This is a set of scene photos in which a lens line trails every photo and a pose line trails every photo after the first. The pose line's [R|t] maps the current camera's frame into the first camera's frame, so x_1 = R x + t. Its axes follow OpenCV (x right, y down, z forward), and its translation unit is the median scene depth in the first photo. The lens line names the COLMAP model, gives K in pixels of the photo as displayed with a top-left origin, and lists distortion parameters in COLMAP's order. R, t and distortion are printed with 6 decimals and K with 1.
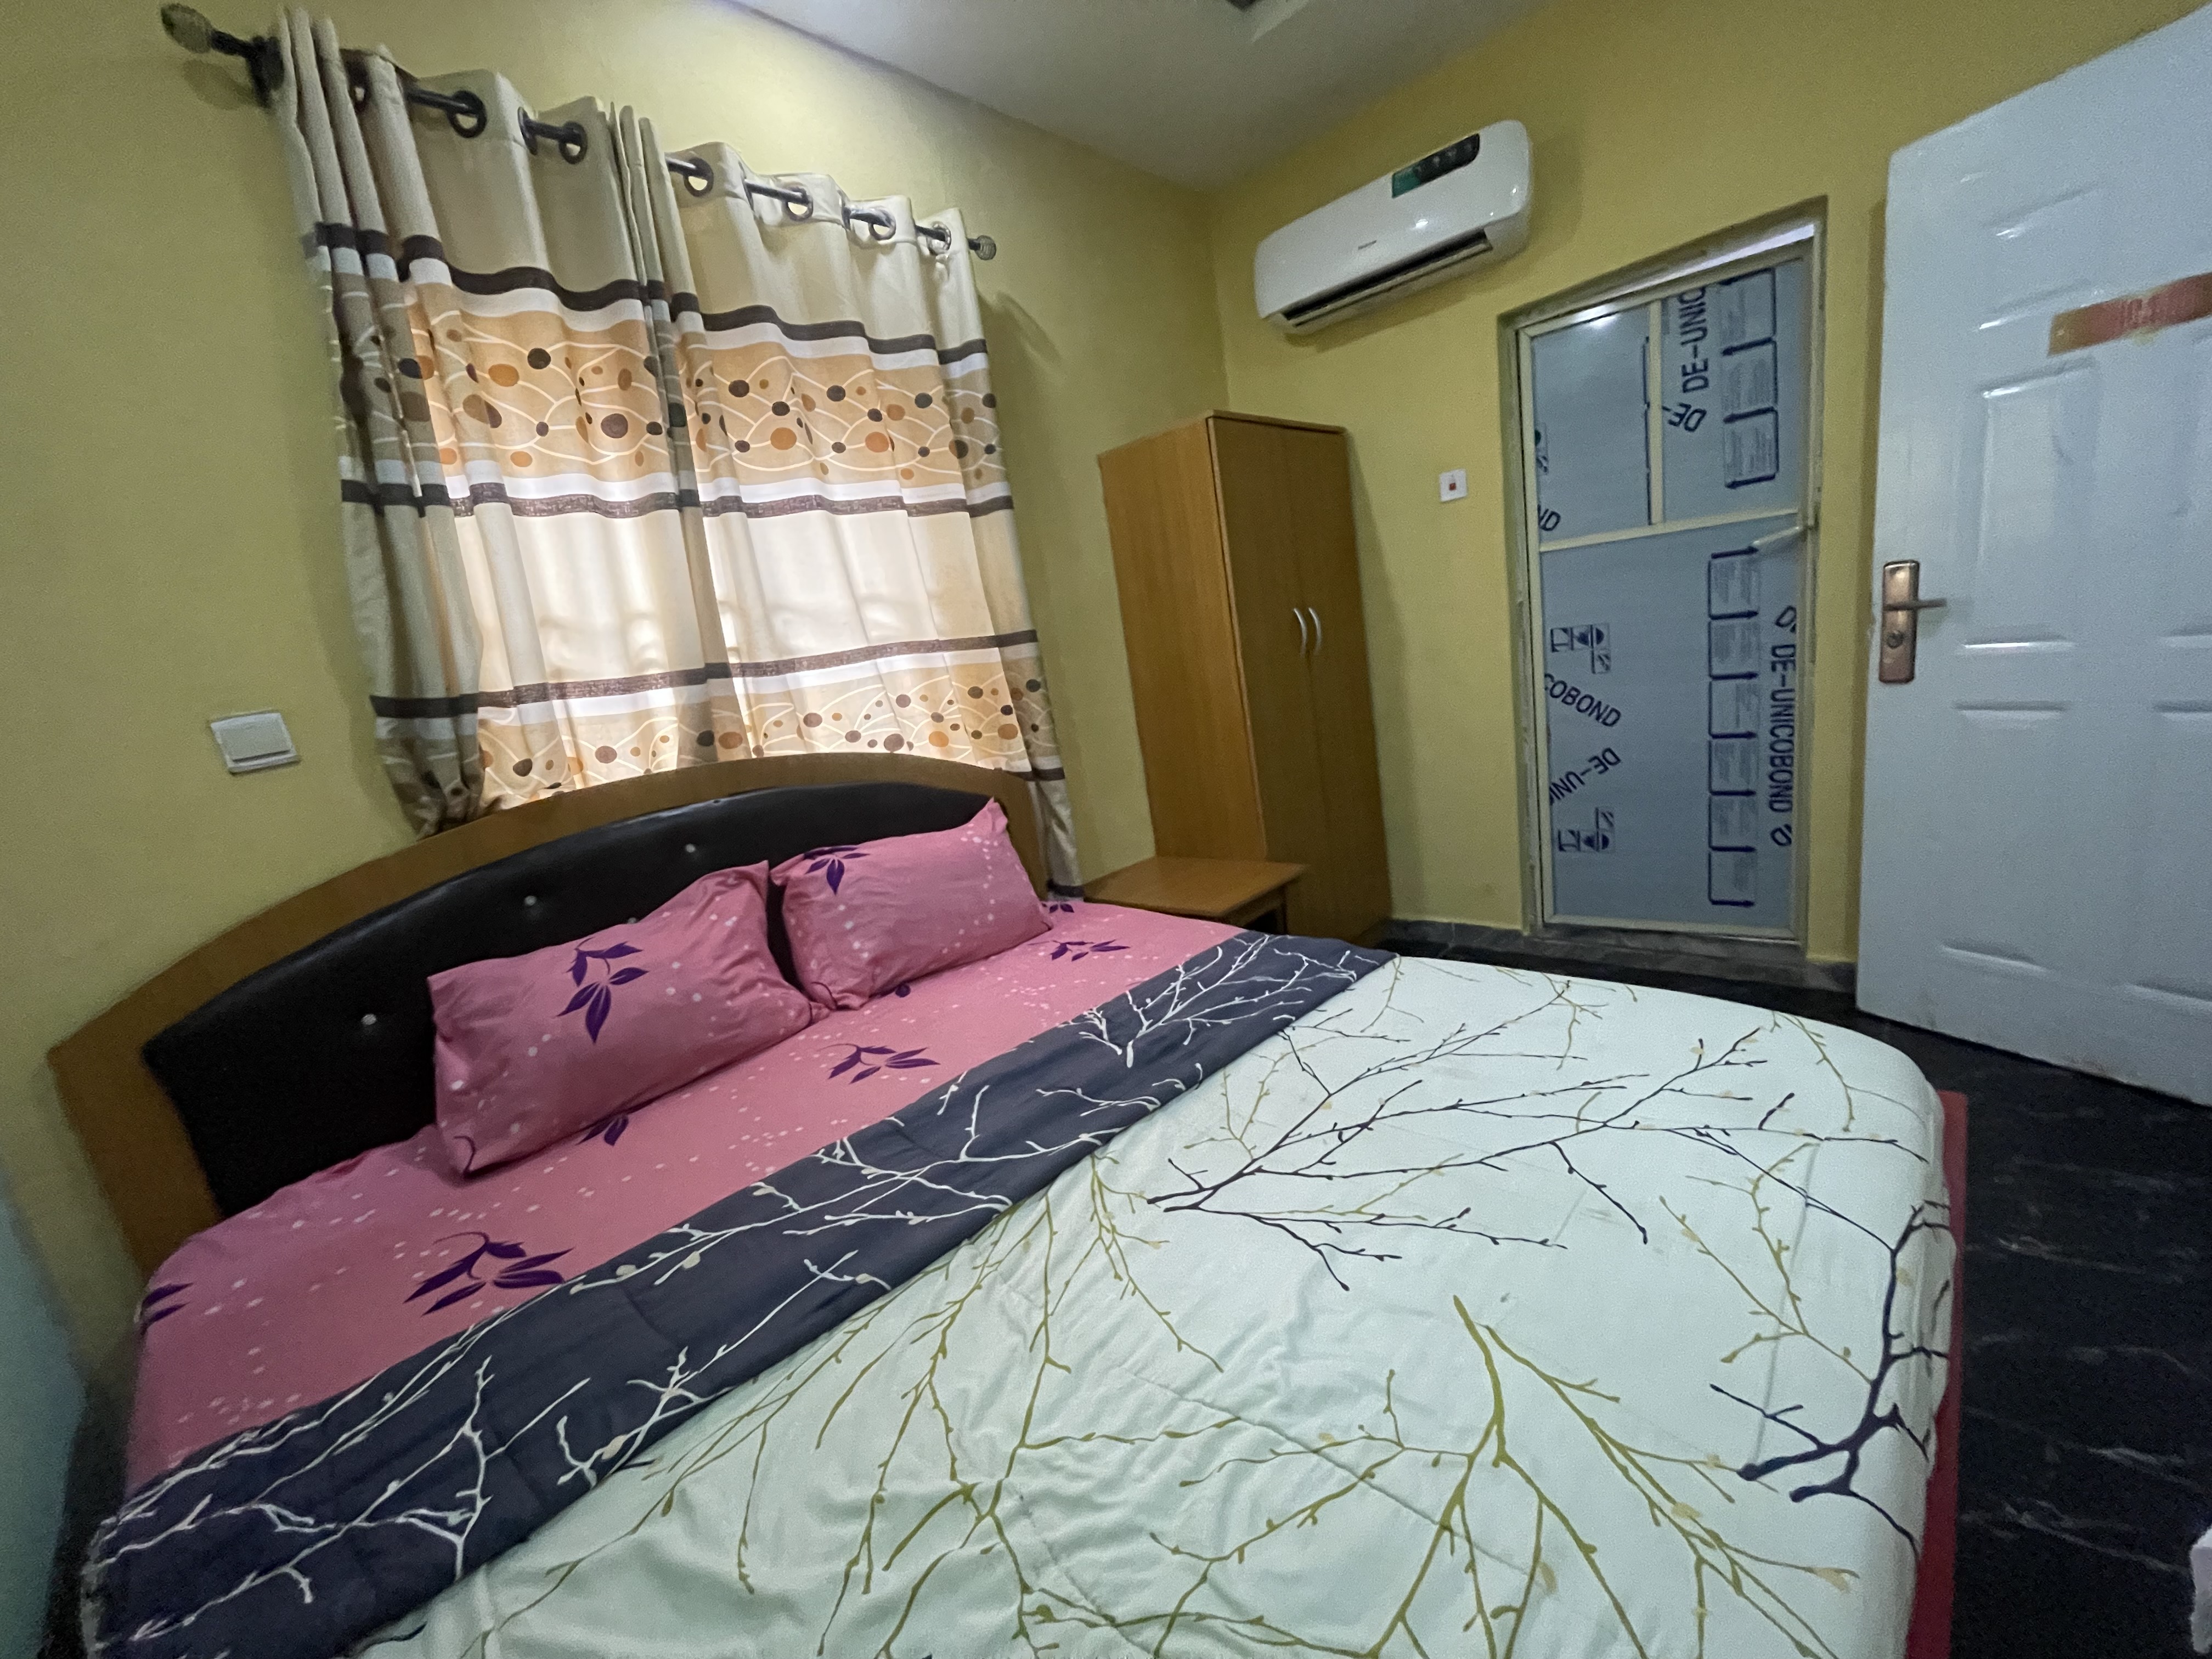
lens RADIAL K [[899.2, 0, 1137.6], [0, 899.2, 839.0], [0, 0, 1]] dist [-0.011362, -0.000250]
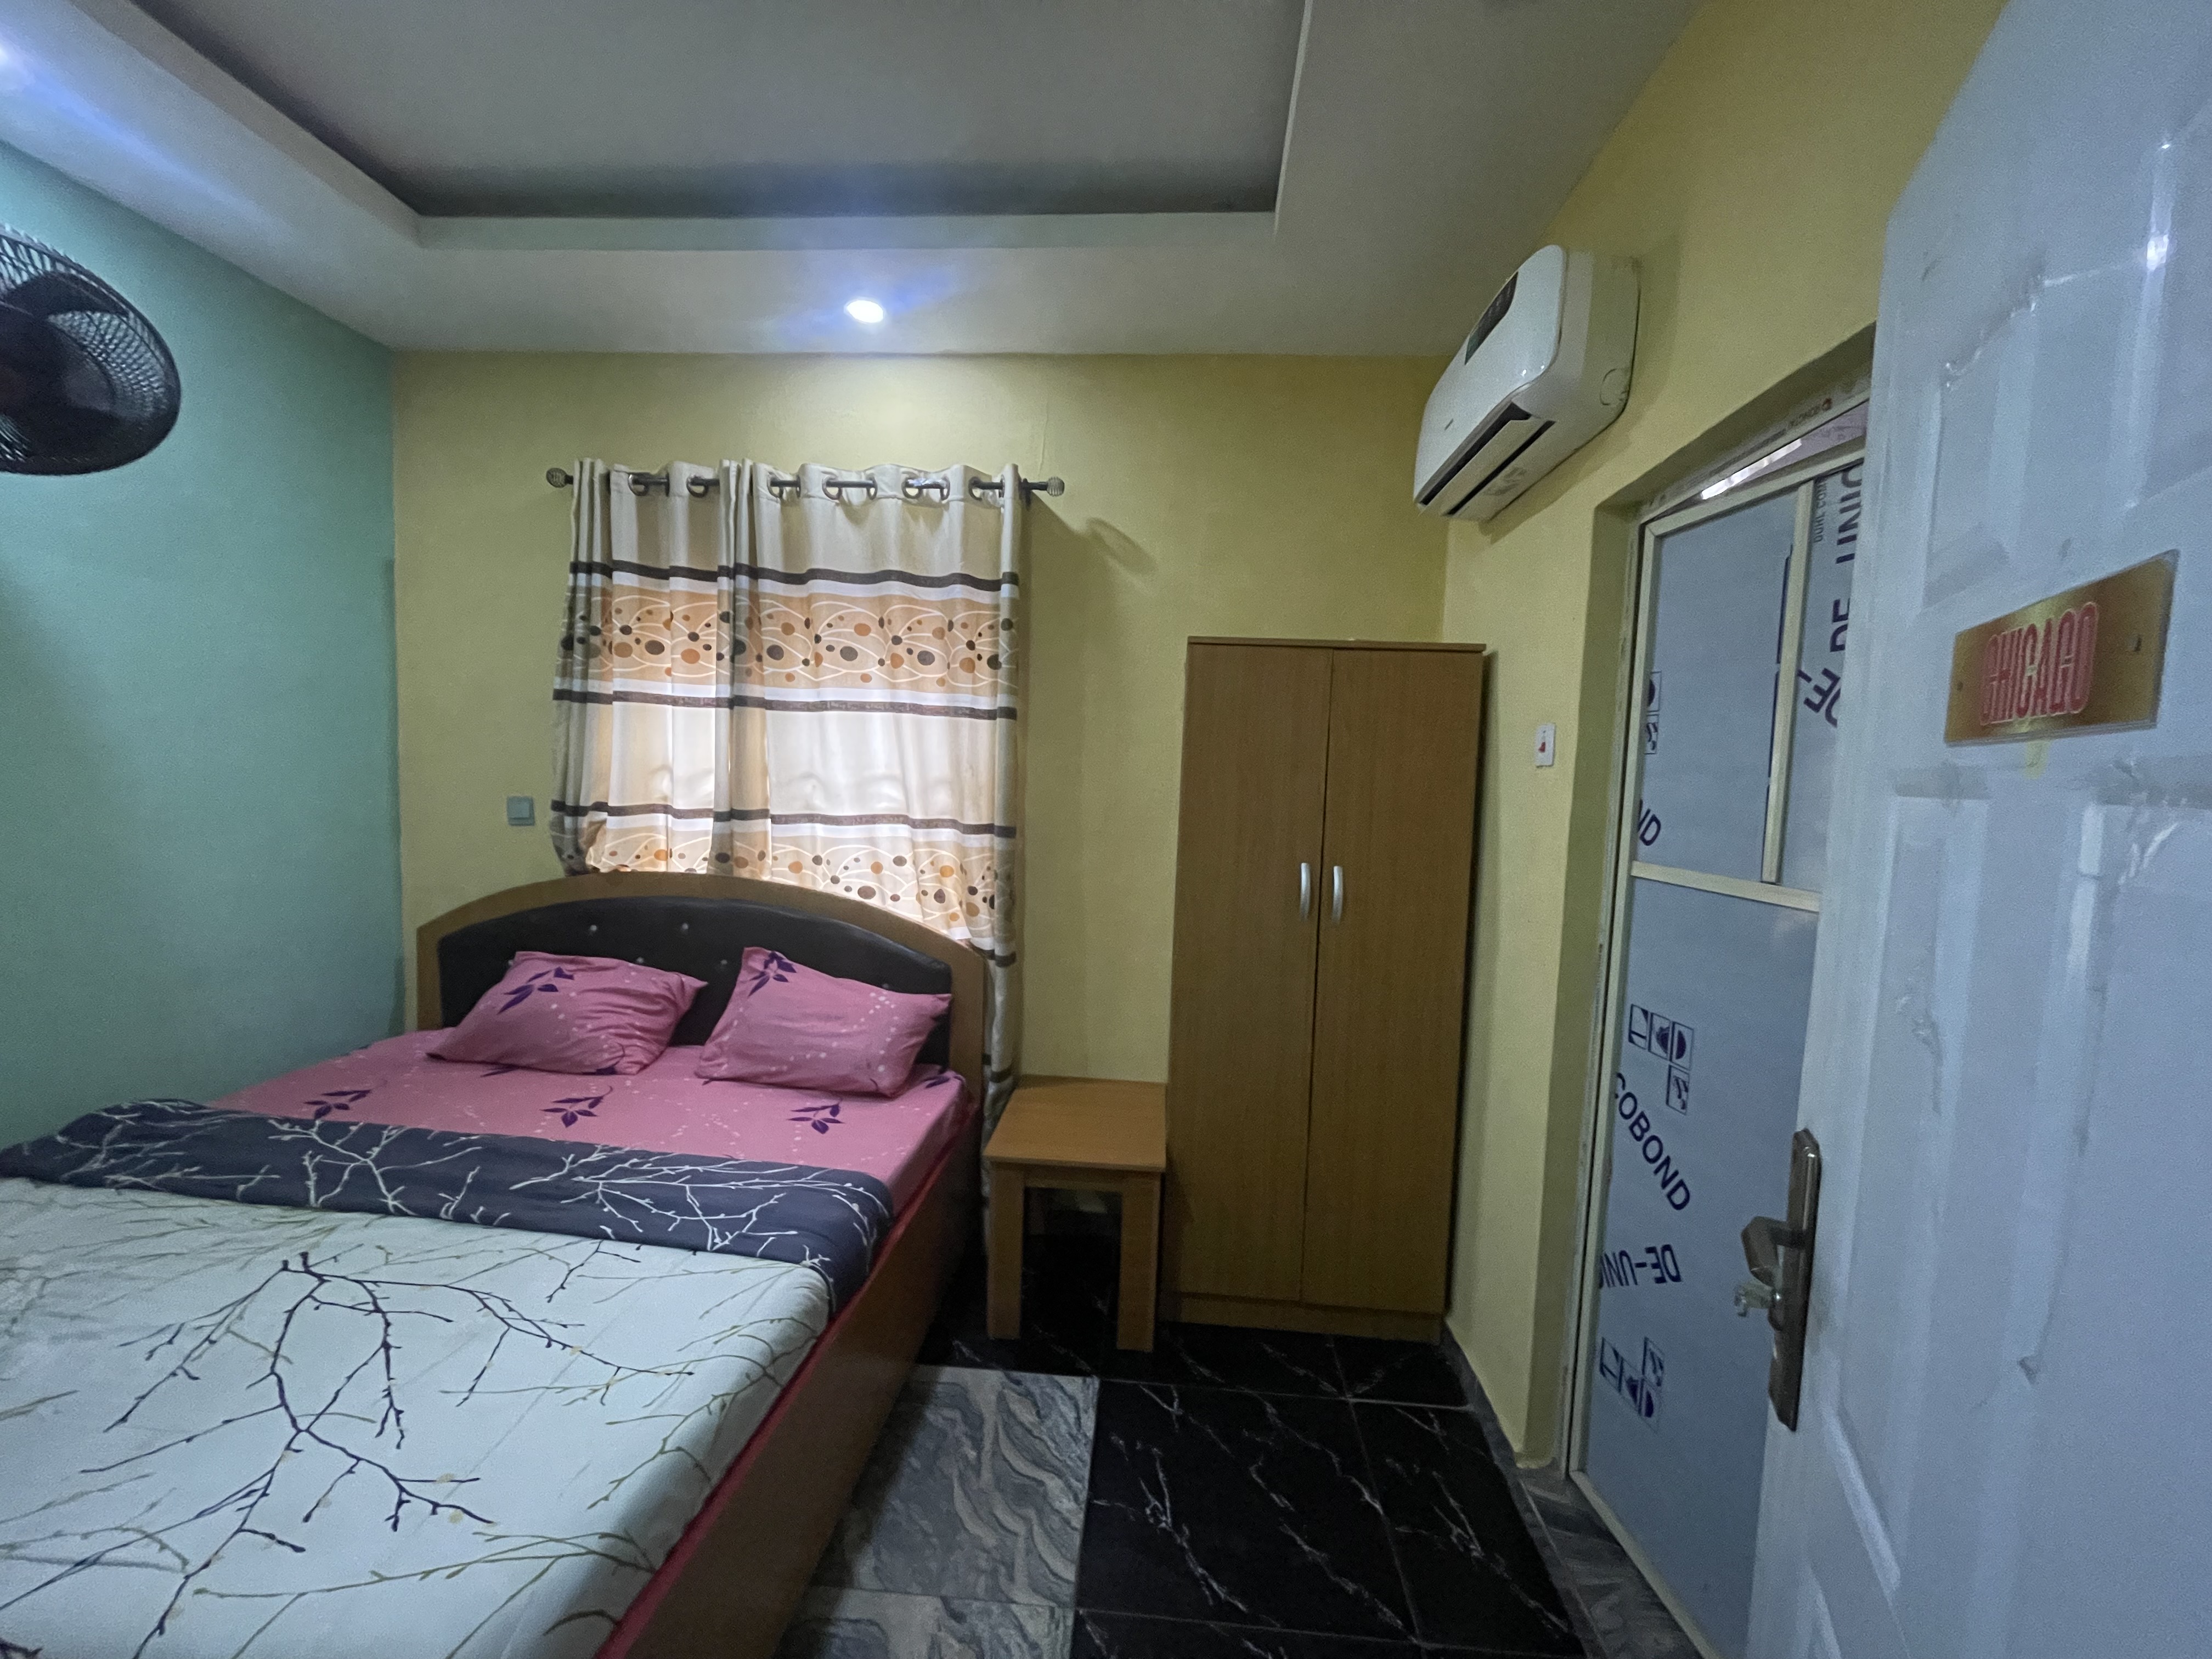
lens RADIAL K [[915.9, 0, 1106.0], [0, 915.9, 829.5], [0, 0, 1]] dist [-0.001549, 0.000104]
pose [[0.603818, 0.217830, -0.766782, 1.046411], [-0.291312, 0.955701, 0.042100, -0.407539], [0.741985, 0.197952, 0.640526, 0.509871]]
